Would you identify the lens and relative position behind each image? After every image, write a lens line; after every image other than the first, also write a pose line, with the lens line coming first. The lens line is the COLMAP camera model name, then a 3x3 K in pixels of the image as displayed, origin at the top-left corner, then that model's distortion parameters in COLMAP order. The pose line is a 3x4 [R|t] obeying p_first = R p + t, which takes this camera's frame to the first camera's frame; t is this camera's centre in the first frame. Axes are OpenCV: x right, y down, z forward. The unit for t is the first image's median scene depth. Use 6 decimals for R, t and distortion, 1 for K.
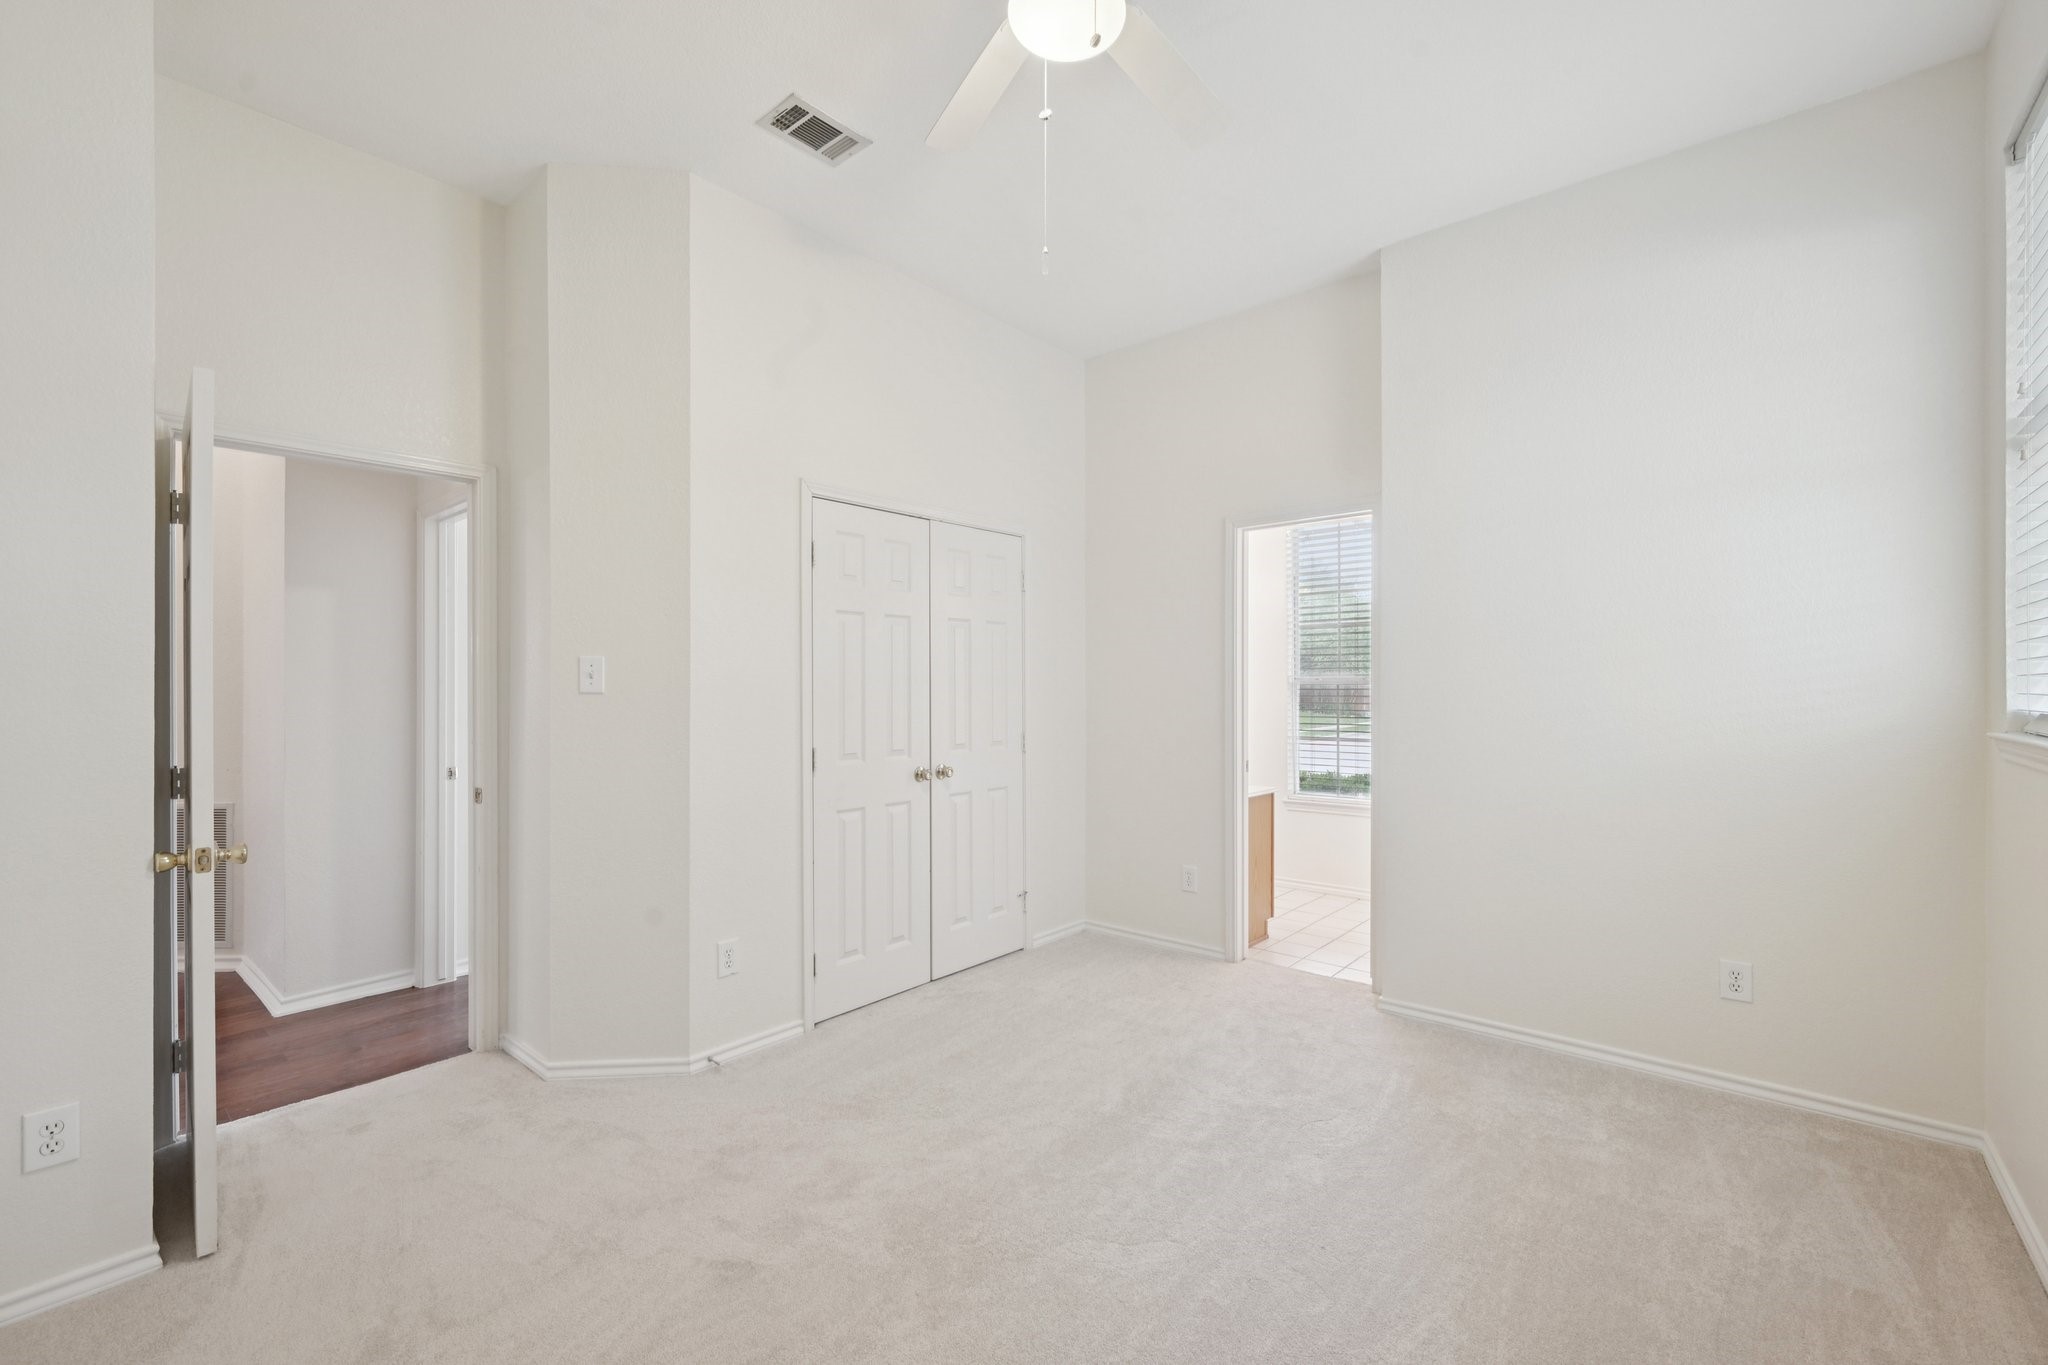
lens RADIAL K [[865.1, 0, 1024.0], [0, 865.1, 682.5], [0, 0, 1]] dist [0.000283, 0.000001]
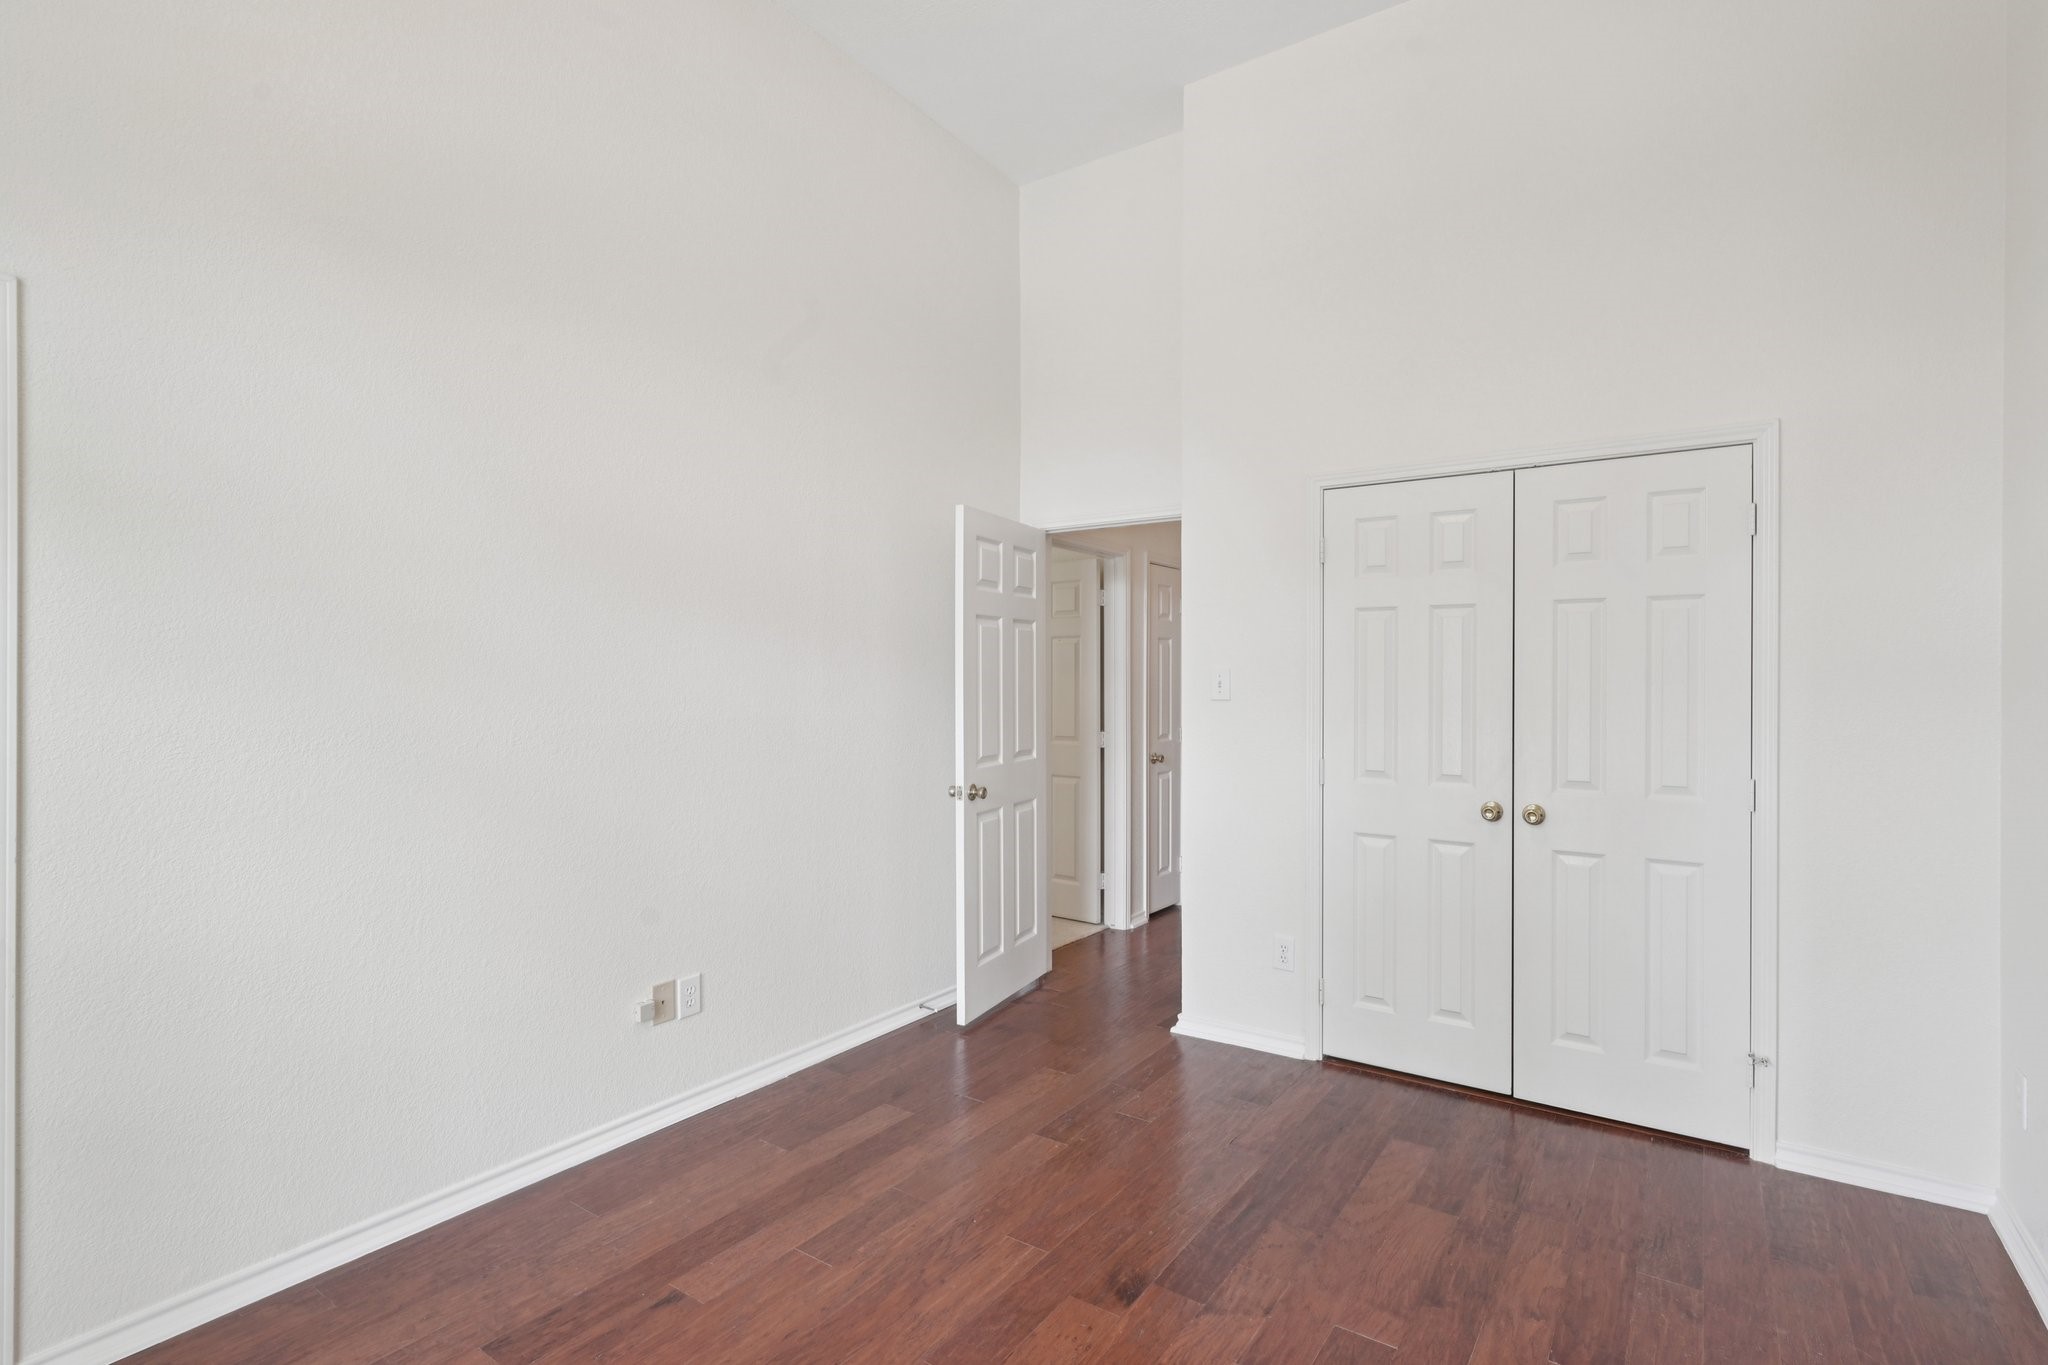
lens RADIAL K [[976.9, 0, 1024.0], [0, 976.9, 682.5], [0, 0, 1]] dist [0.001742, 0.000198]
pose [[0.093983, 0.000499, -0.995574, 0.683864], [-0.004902, 0.999988, 0.000039, -0.005243], [0.995562, 0.004877, 0.093985, 0.507240]]
